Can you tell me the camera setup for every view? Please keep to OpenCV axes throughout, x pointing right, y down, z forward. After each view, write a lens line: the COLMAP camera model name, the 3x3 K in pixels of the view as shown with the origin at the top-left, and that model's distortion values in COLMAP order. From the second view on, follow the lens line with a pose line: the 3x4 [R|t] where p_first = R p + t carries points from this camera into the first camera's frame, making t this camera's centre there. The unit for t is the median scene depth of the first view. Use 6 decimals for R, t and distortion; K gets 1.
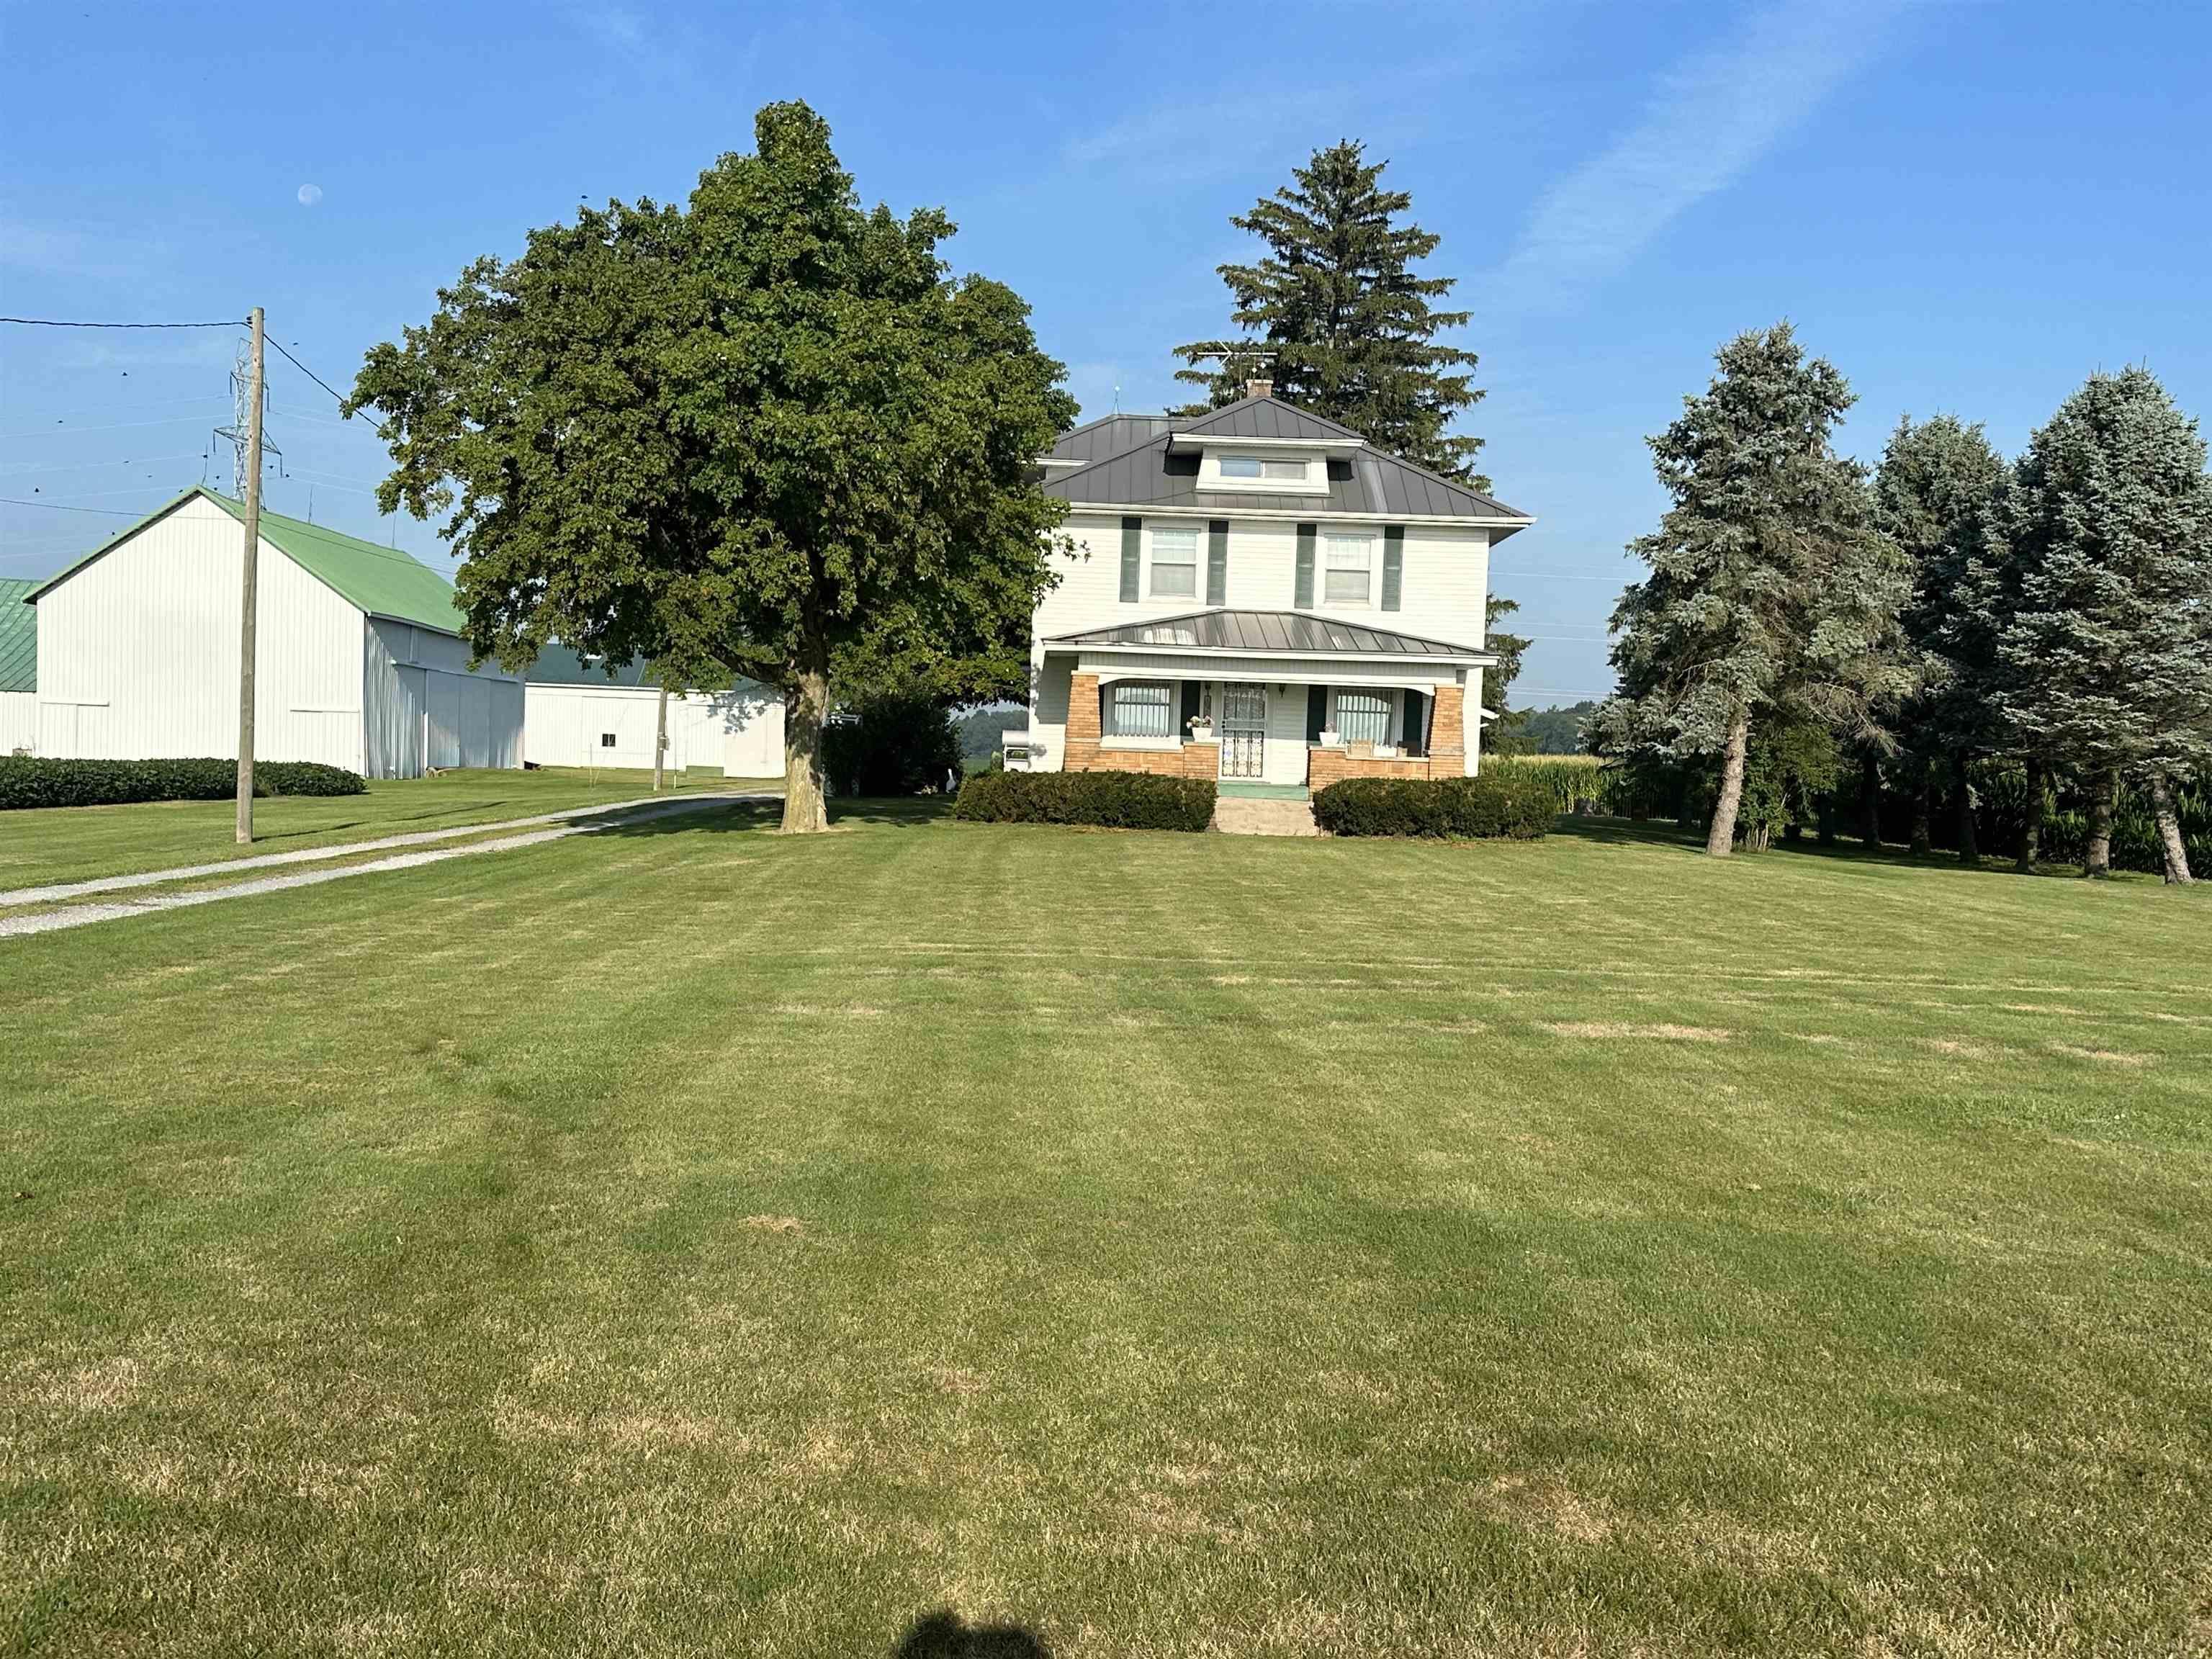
lens RADIAL K [[2175.6, 0, 1105.0], [0, 2175.6, 857.0], [0, 0, 1]] dist [0.077211, 0.000811]
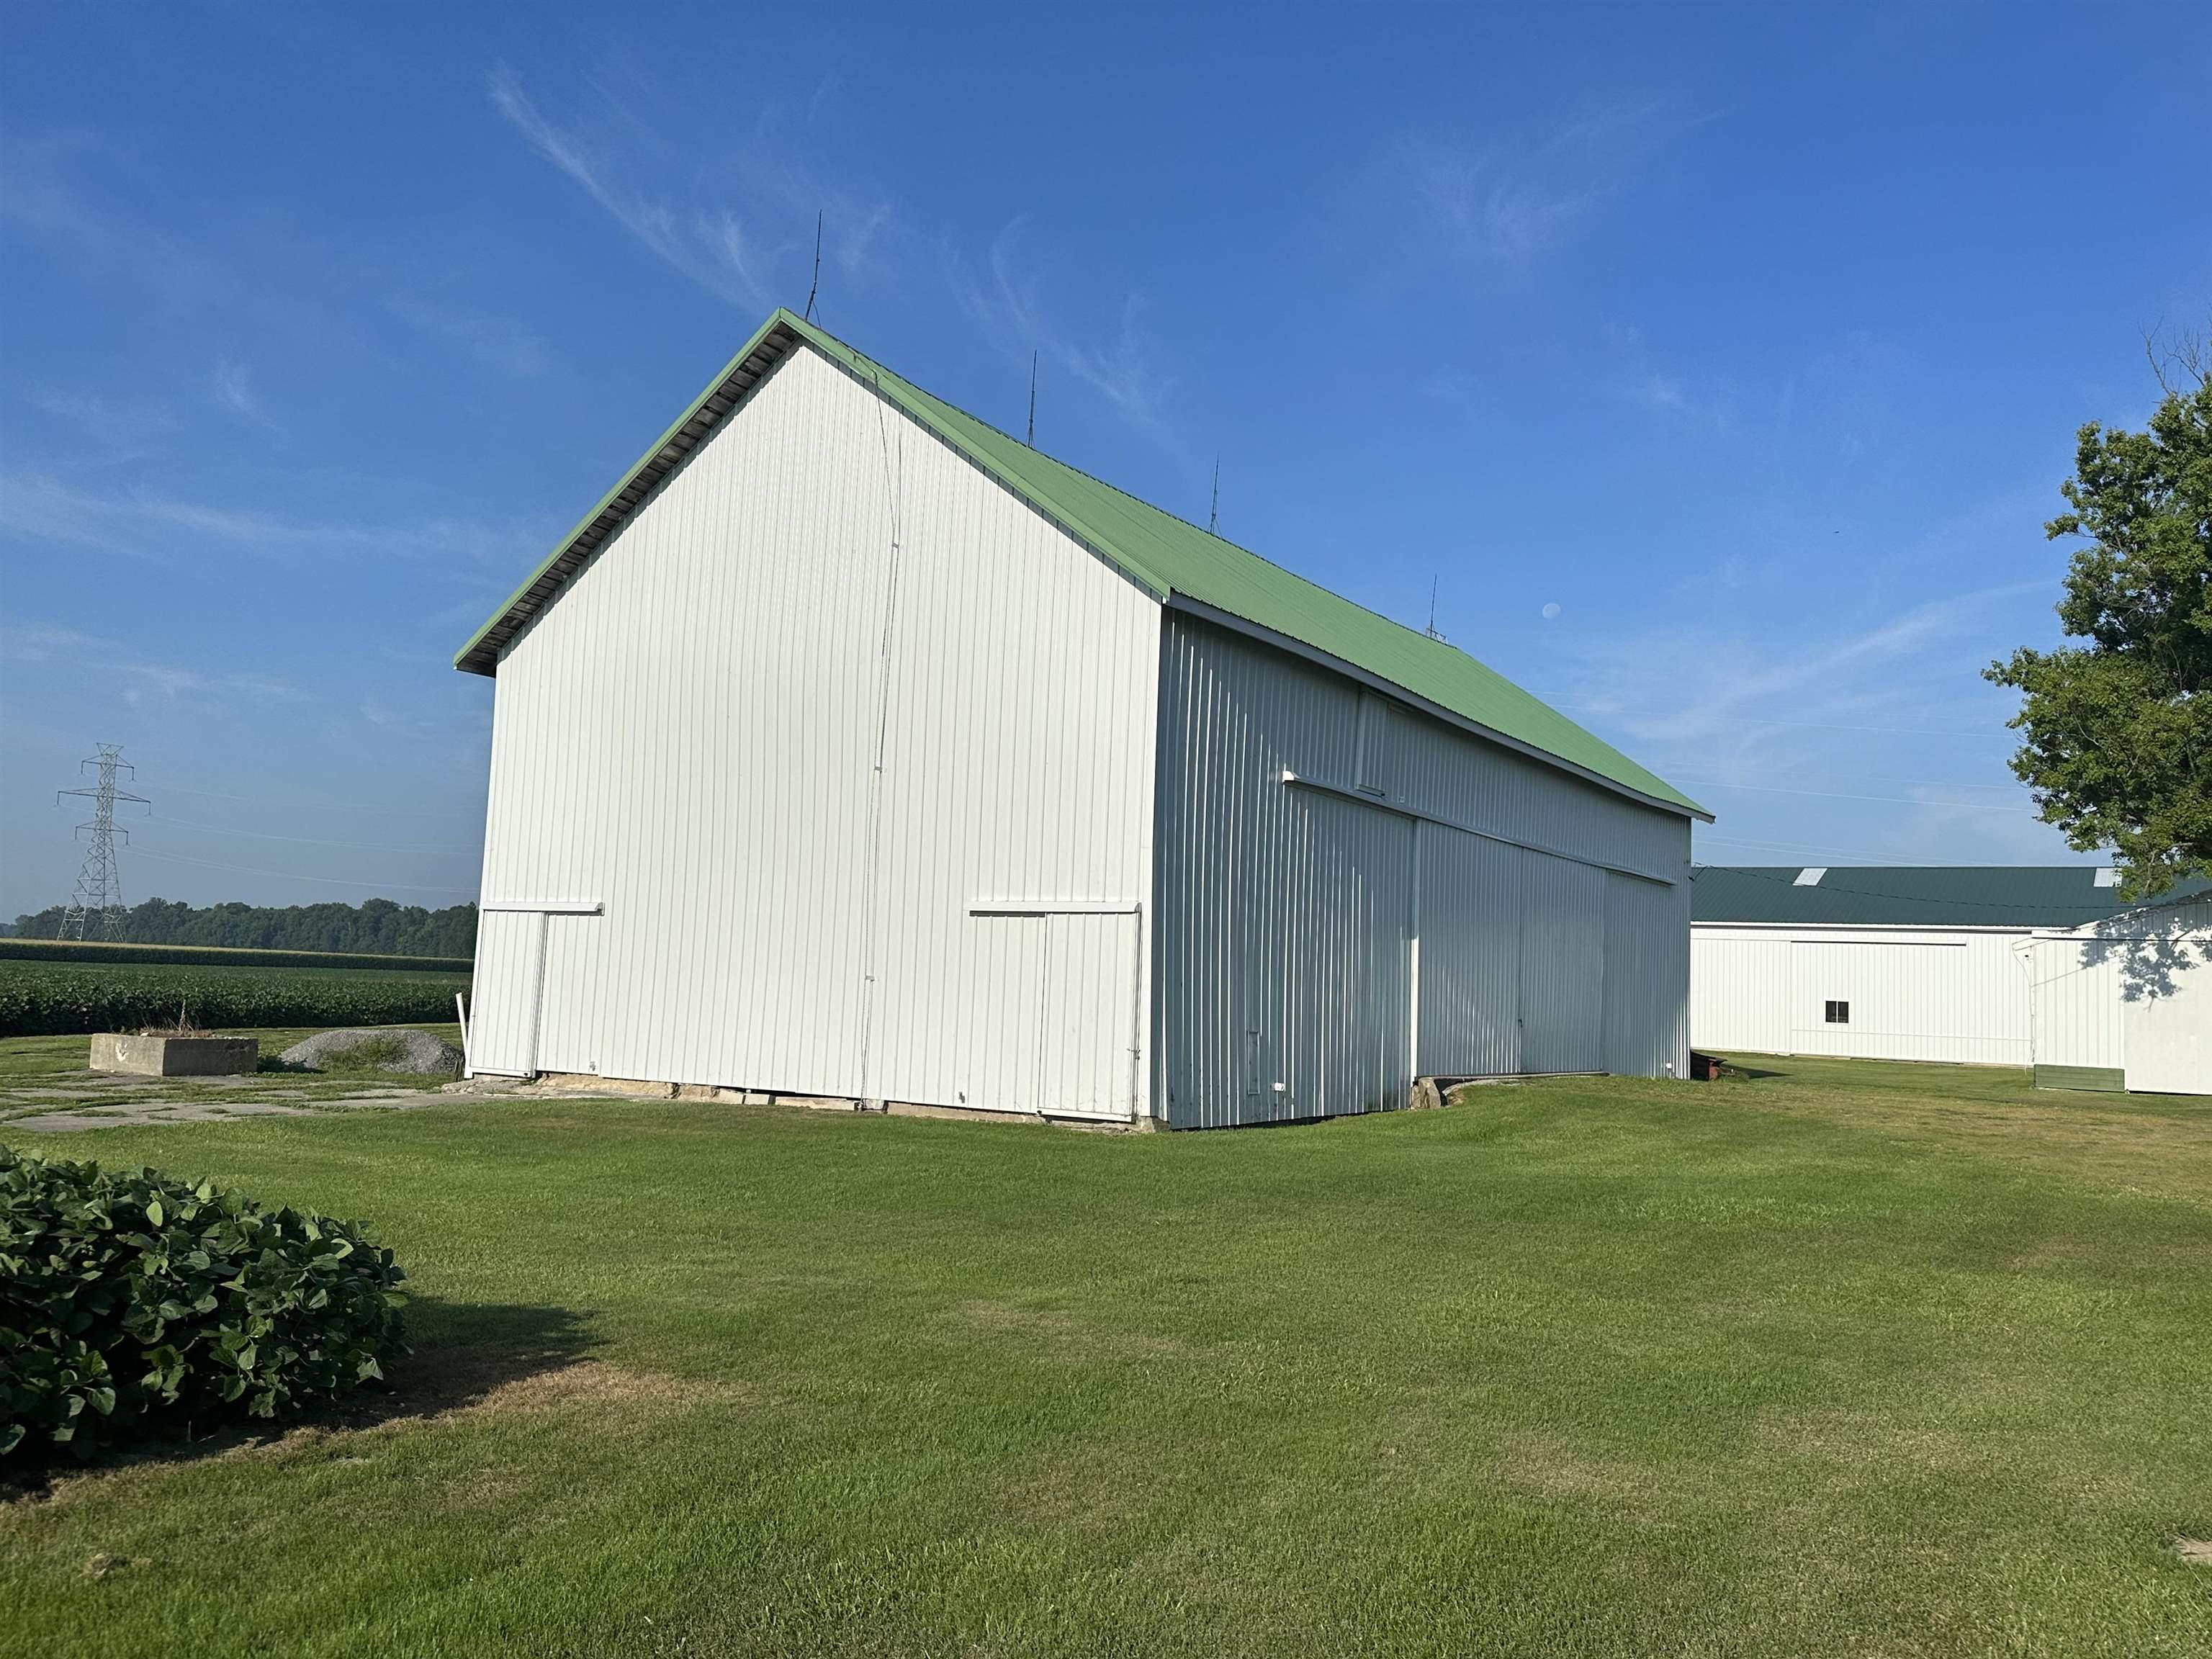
lens RADIAL K [[1817.2, 0, 1106.0], [0, 1817.2, 829.5], [0, 0, 1]] dist [0.002917, -0.000334]
pose [[0.836543, -0.044195, -0.546117, -0.396888], [-0.039642, 0.989247, -0.140779, -0.080617], [0.546466, 0.139417, 0.825795, 1.537463]]
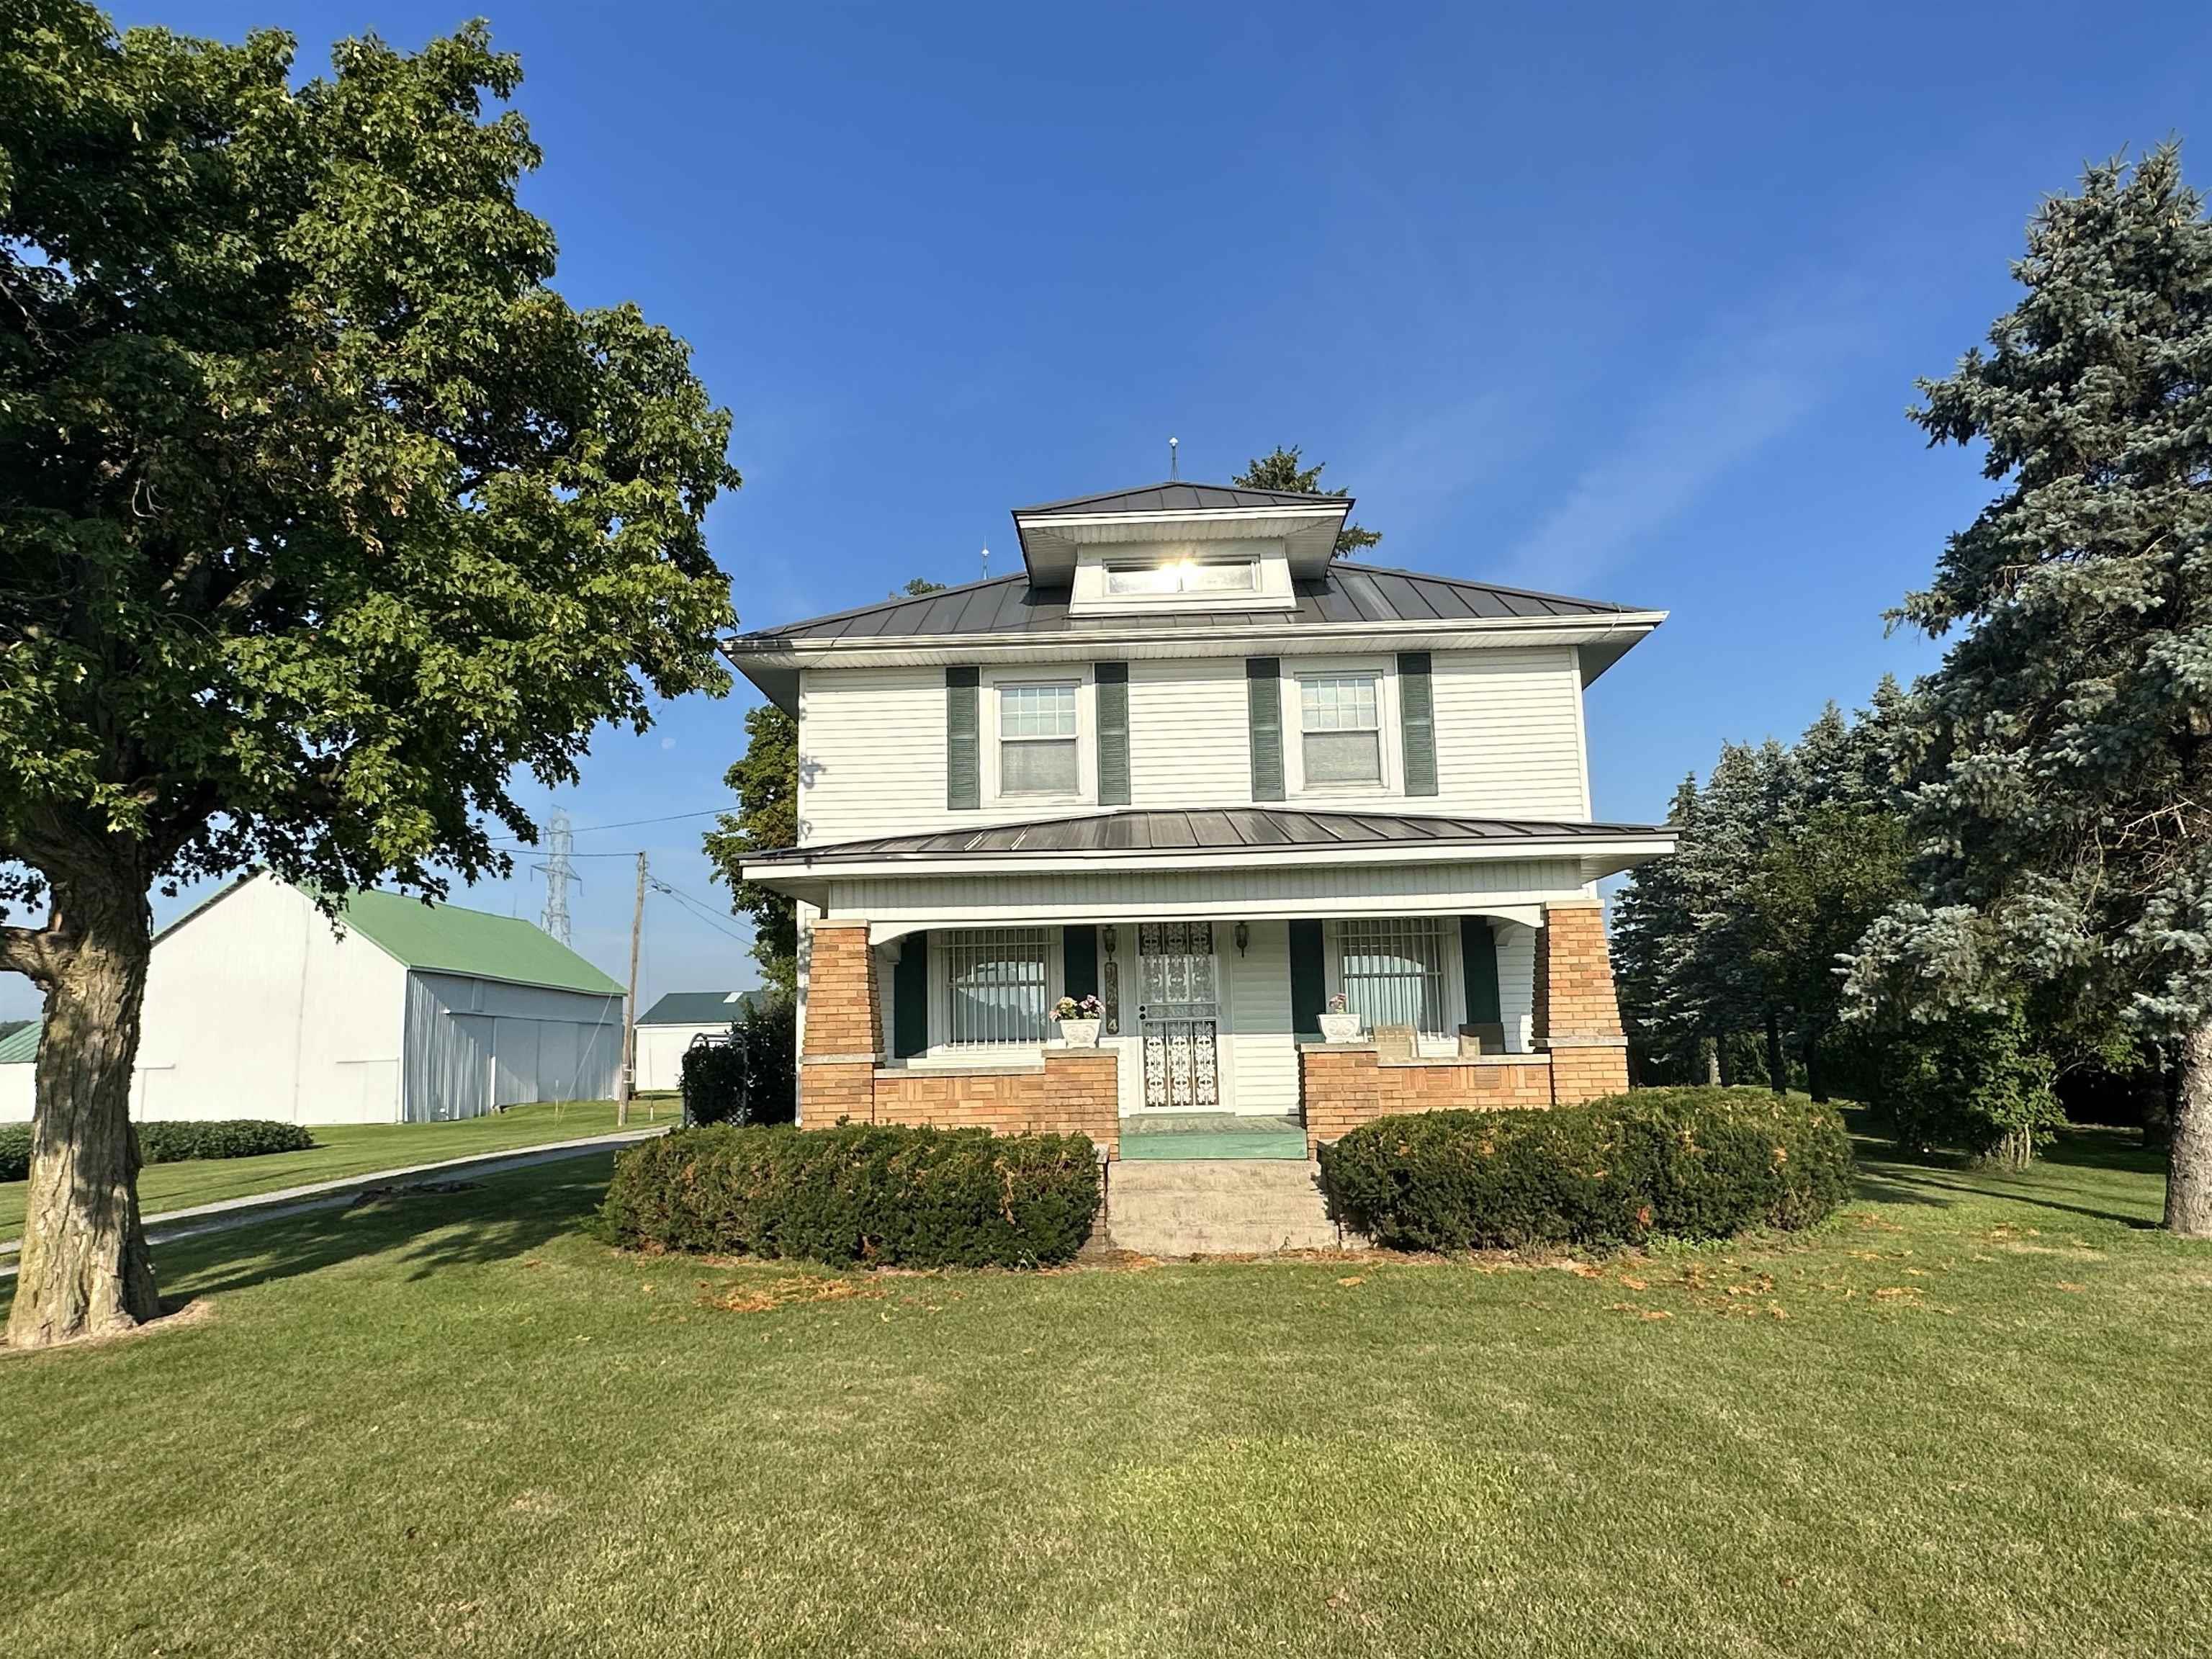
lens RADIAL K [[1403.1, 0, 1106.0], [0, 1403.1, 829.5], [0, 0, 1]] dist [0.004759, 0.001802]
pose [[0.997501, -0.063624, -0.030733, 0.059421], [0.056075, 0.977461, -0.203535, -0.034215], [0.042989, 0.201303, 0.978585, 0.640231]]
